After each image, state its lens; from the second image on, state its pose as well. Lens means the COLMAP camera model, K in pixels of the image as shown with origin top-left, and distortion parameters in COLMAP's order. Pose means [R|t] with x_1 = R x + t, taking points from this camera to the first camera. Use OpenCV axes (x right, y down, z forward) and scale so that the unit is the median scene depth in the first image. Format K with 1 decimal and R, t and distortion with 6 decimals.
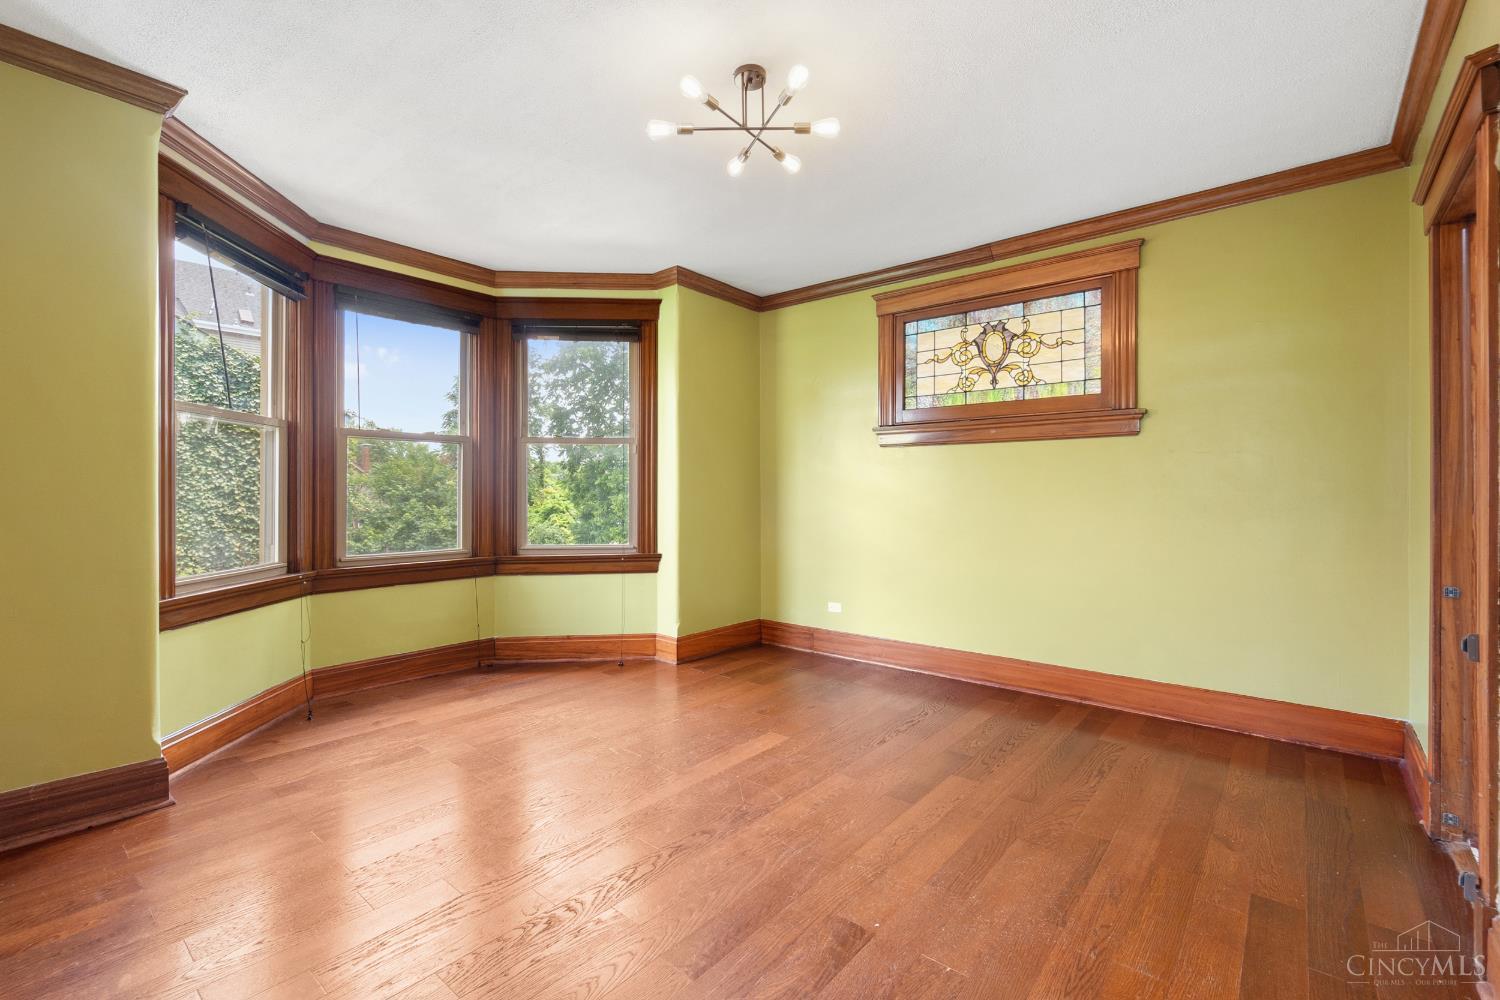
lens RADIAL K [[667.5, 0, 749.2], [0, 667.5, 492.3], [0, 0, 1]] dist [-0.004534, -0.000014]
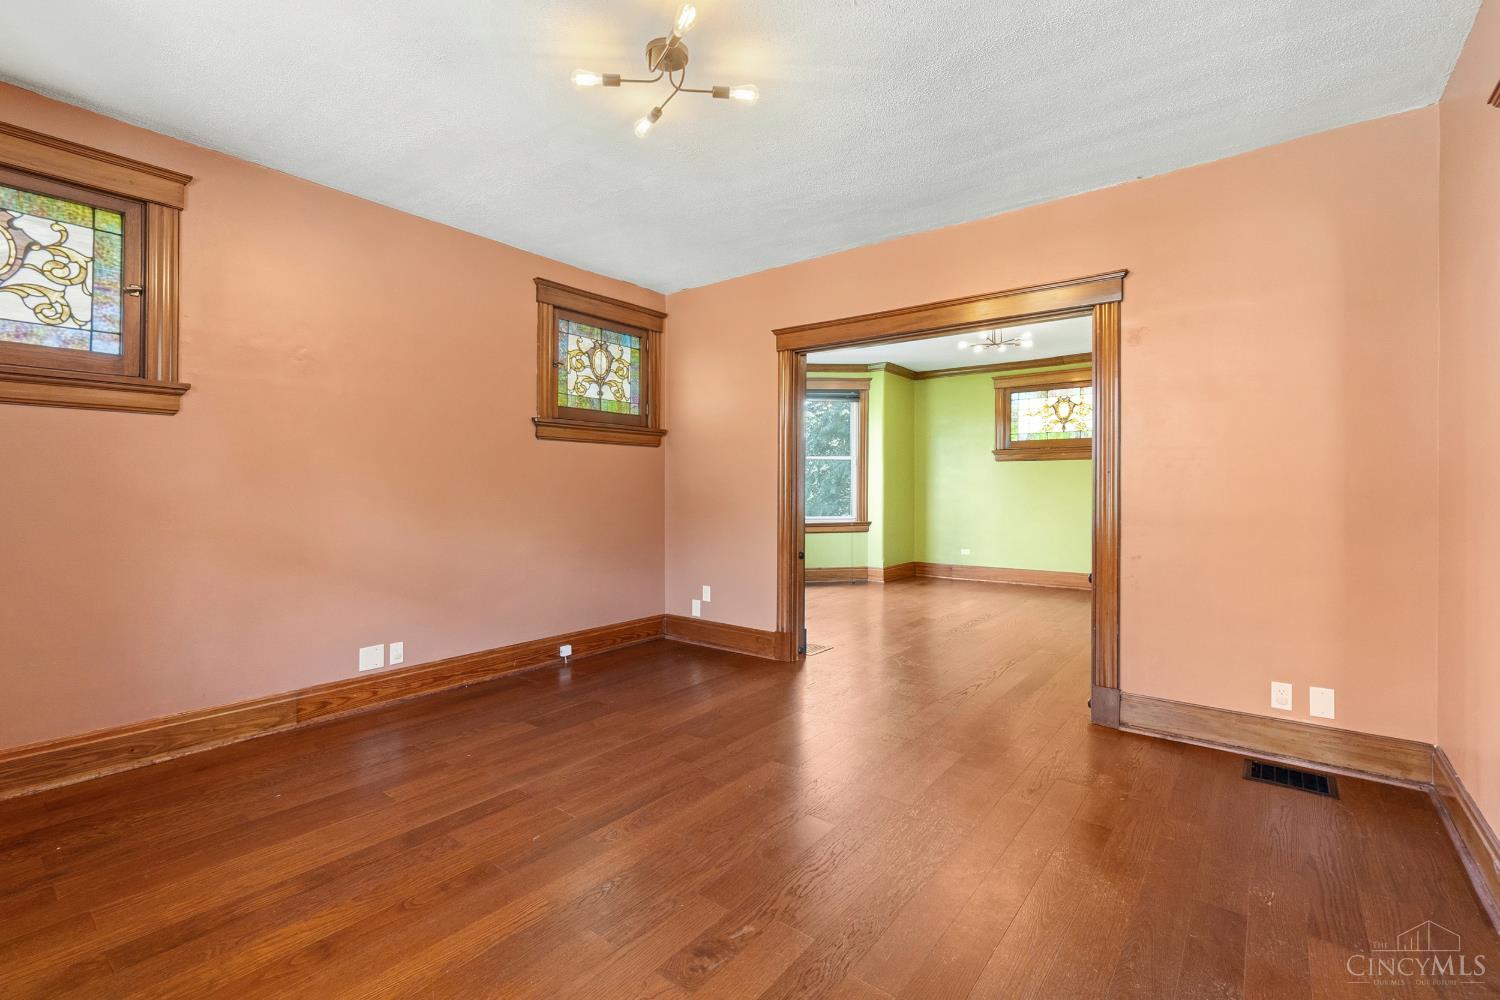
lens RADIAL K [[667.5, 0, 738.4], [0, 667.5, 496.7], [0, 0, 1]] dist [-0.004534, -0.000014]
pose [[0.999760, -0.002329, 0.021762, -0.544409], [0.001972, 0.999863, 0.016416, -0.003861], [-0.021798, -0.016369, 0.999628, -0.795928]]
